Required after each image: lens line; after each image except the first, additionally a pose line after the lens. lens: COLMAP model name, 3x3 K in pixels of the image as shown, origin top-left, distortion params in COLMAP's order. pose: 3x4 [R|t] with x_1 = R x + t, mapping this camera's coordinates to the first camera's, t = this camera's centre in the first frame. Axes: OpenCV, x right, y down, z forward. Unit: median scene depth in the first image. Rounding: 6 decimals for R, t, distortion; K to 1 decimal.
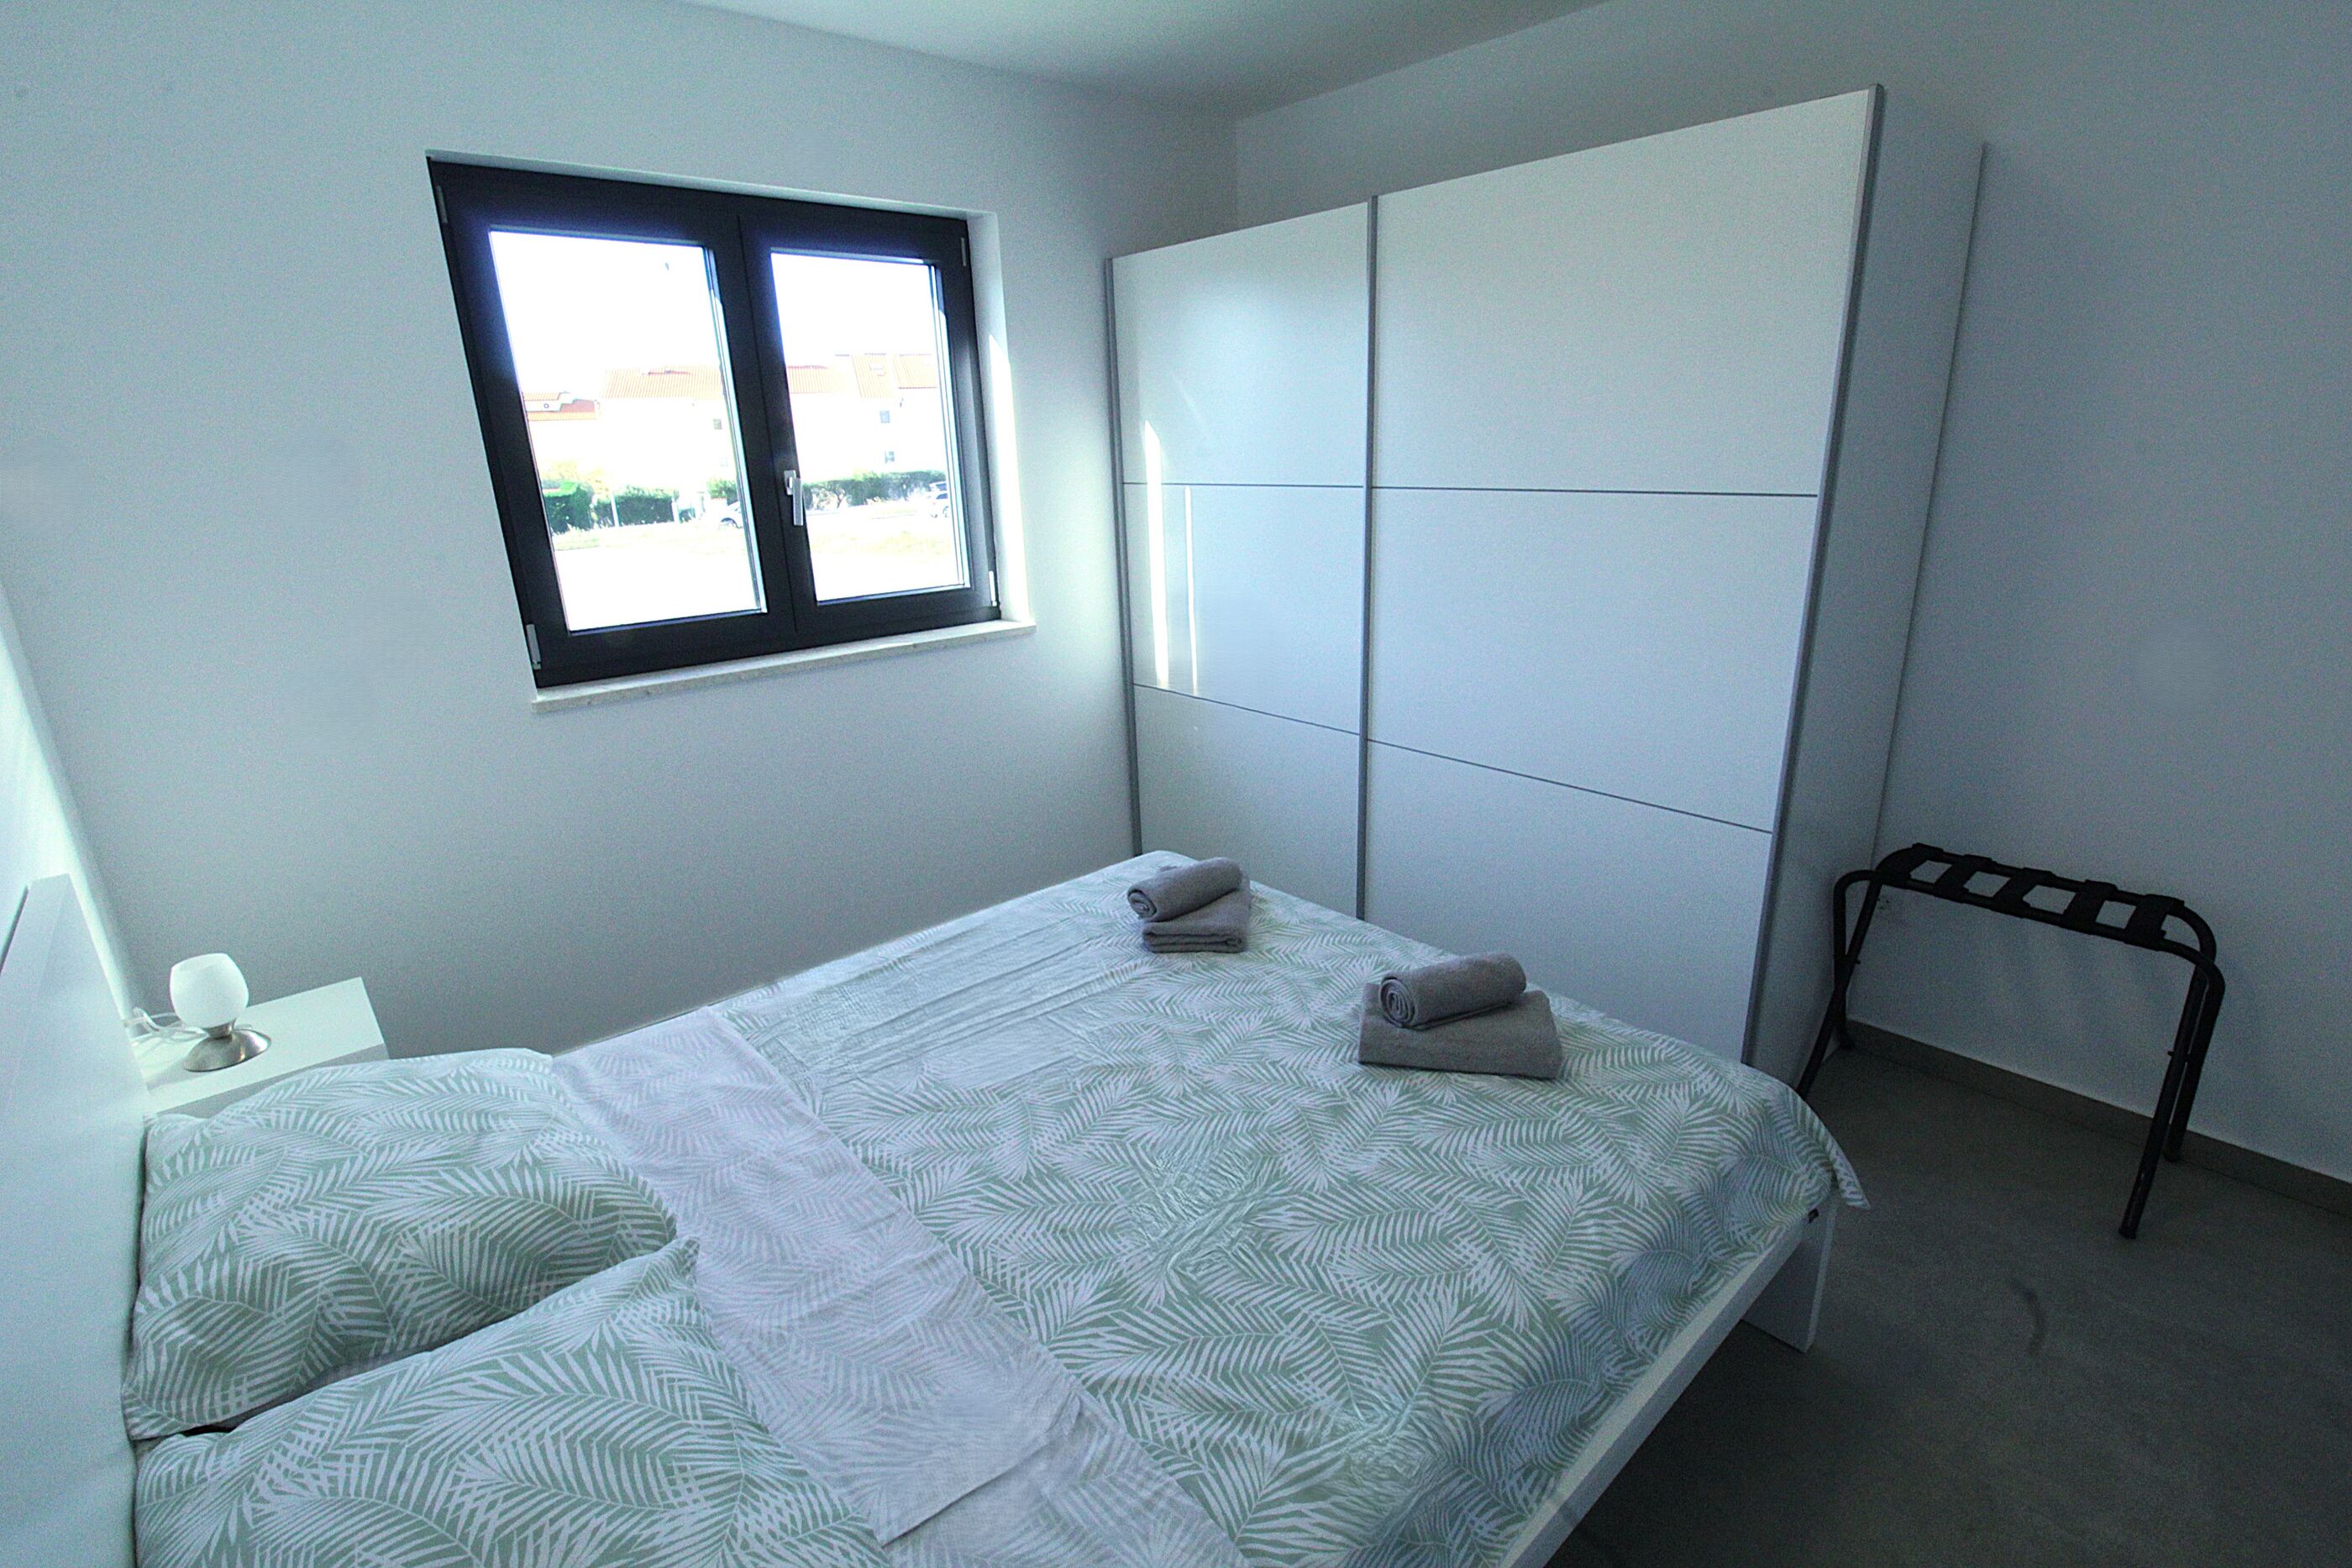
lens RADIAL K [[1144.3, 0, 1183.6], [0, 1144.3, 786.4], [0, 0, 1]] dist [-0.011298, 0.000106]
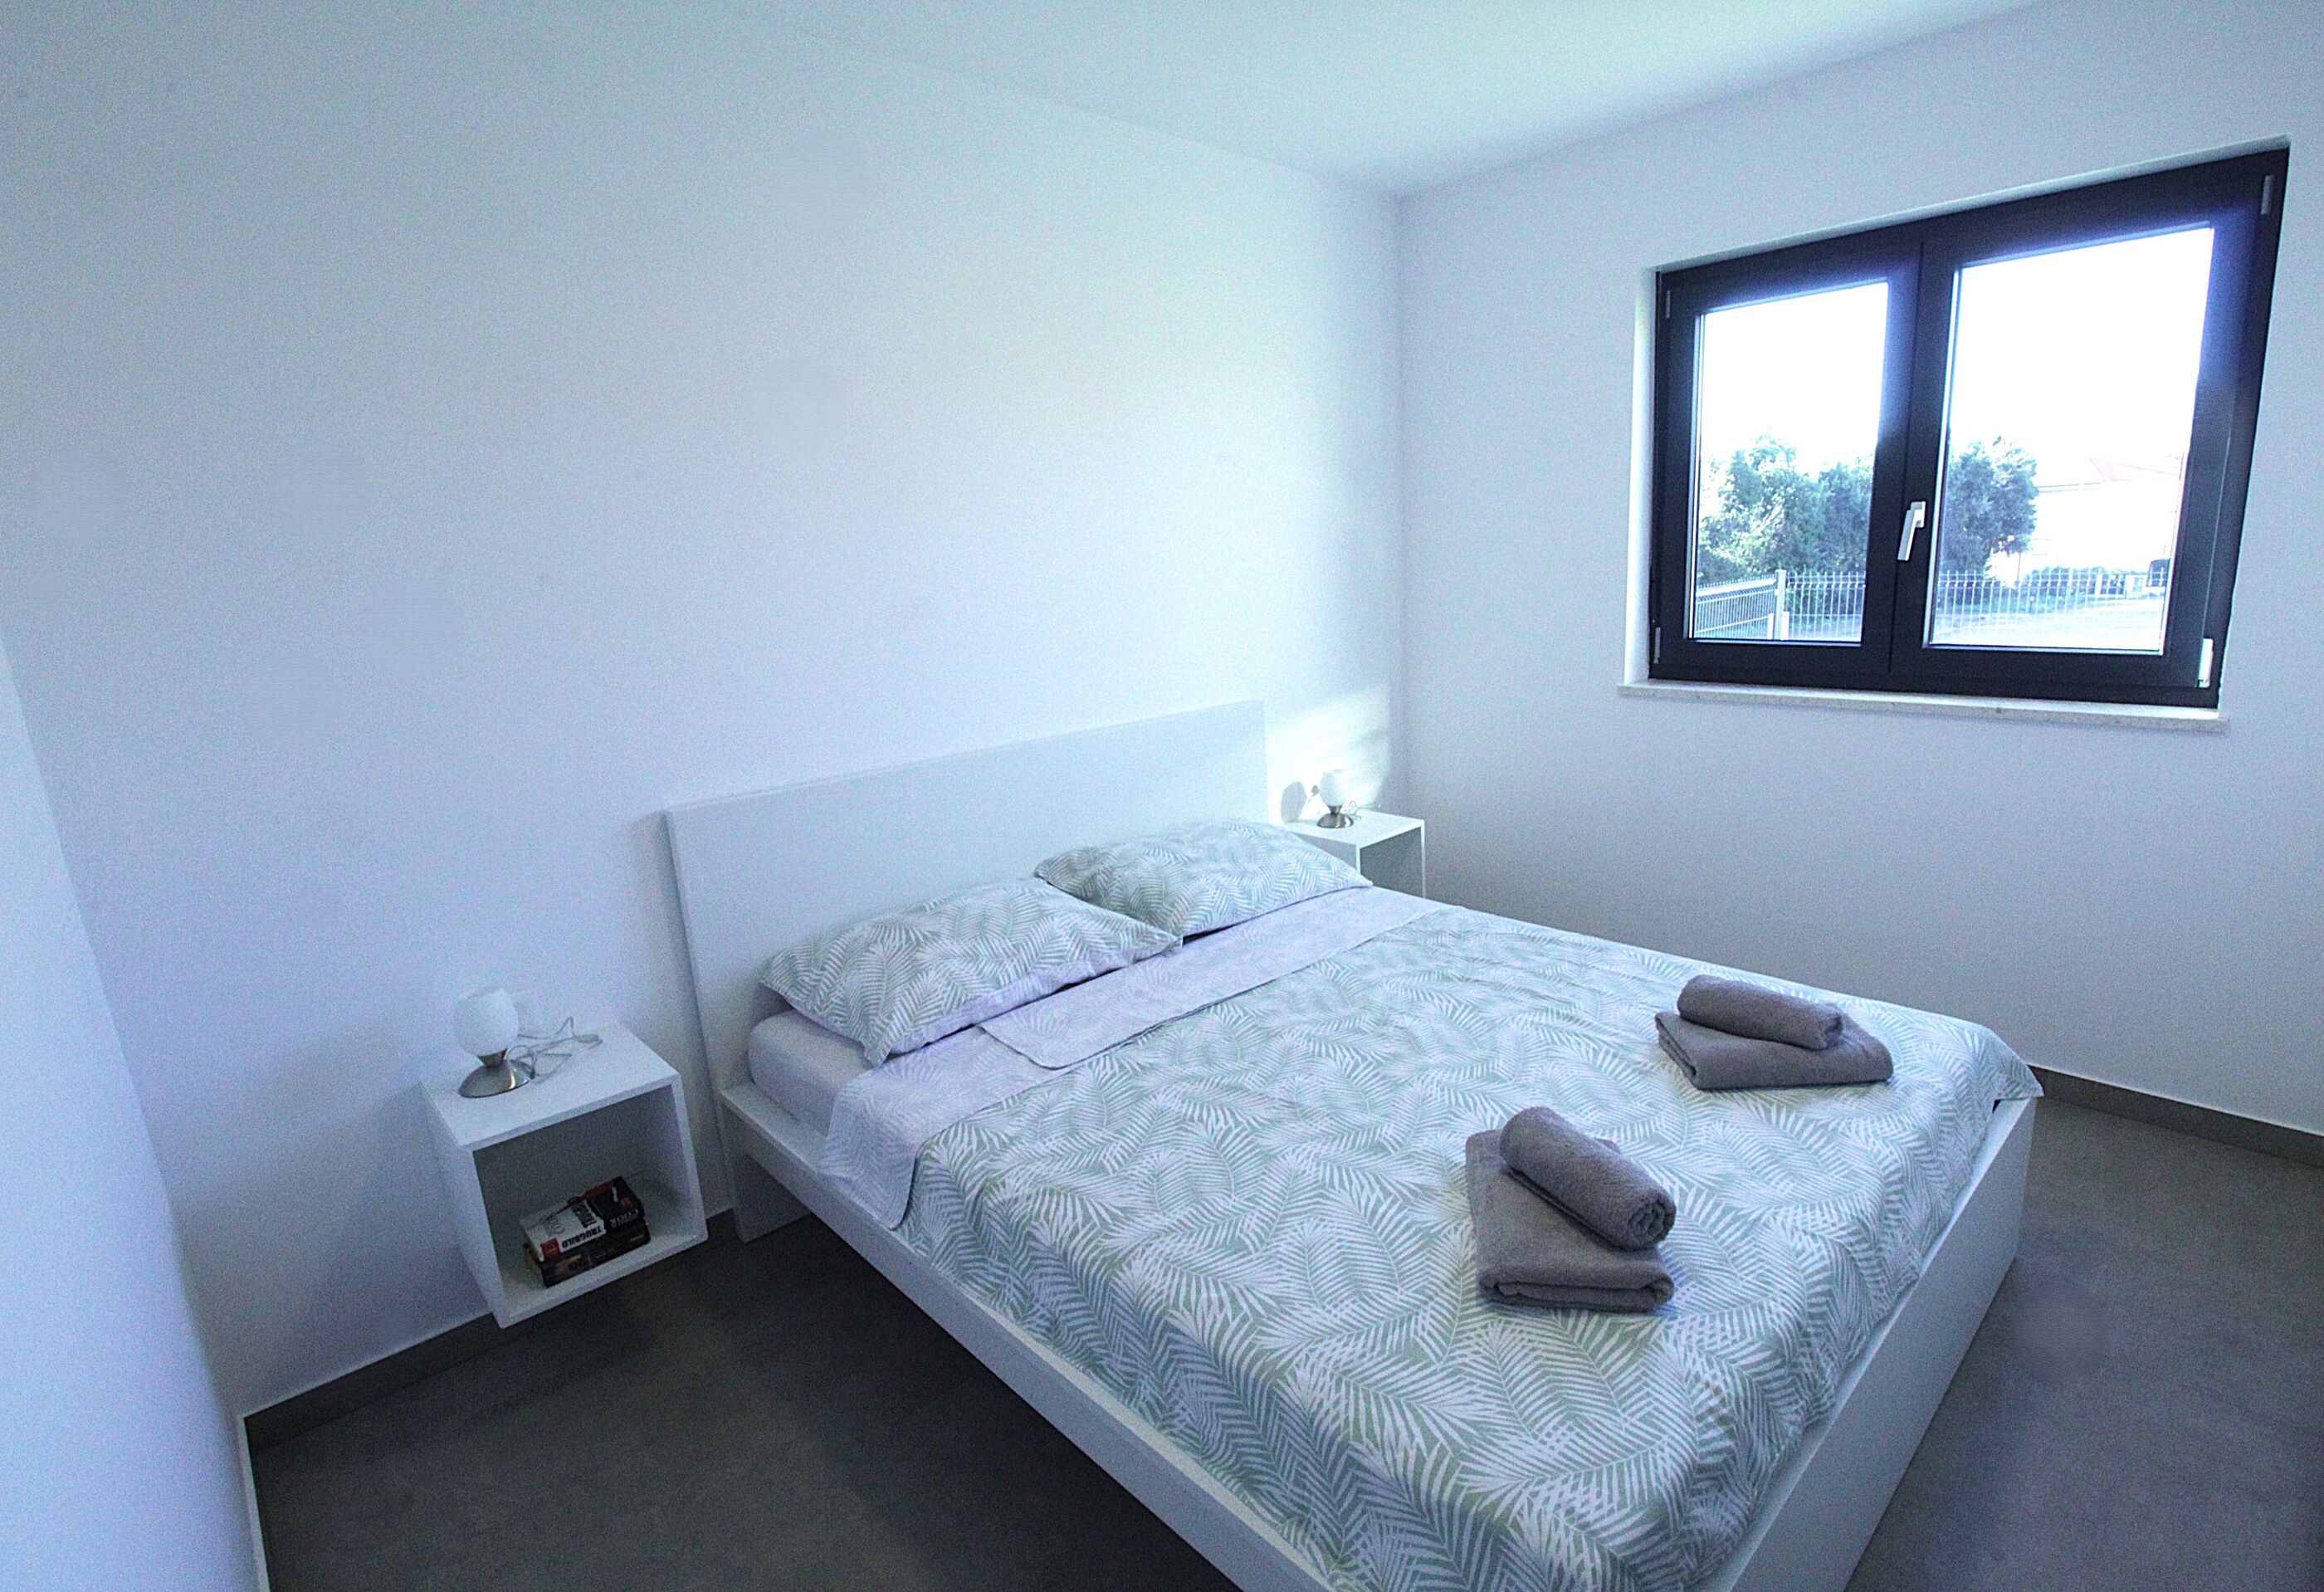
lens RADIAL K [[1102.5, 0, 1169.8], [0, 1102.5, 795.7], [0, 0, 1]] dist [-0.002751, -0.000790]
pose [[-0.005213, 0.247935, -0.968763, 1.001704], [-0.246071, 0.938669, 0.241557, -0.198181], [0.969238, 0.239643, 0.056116, 0.694177]]
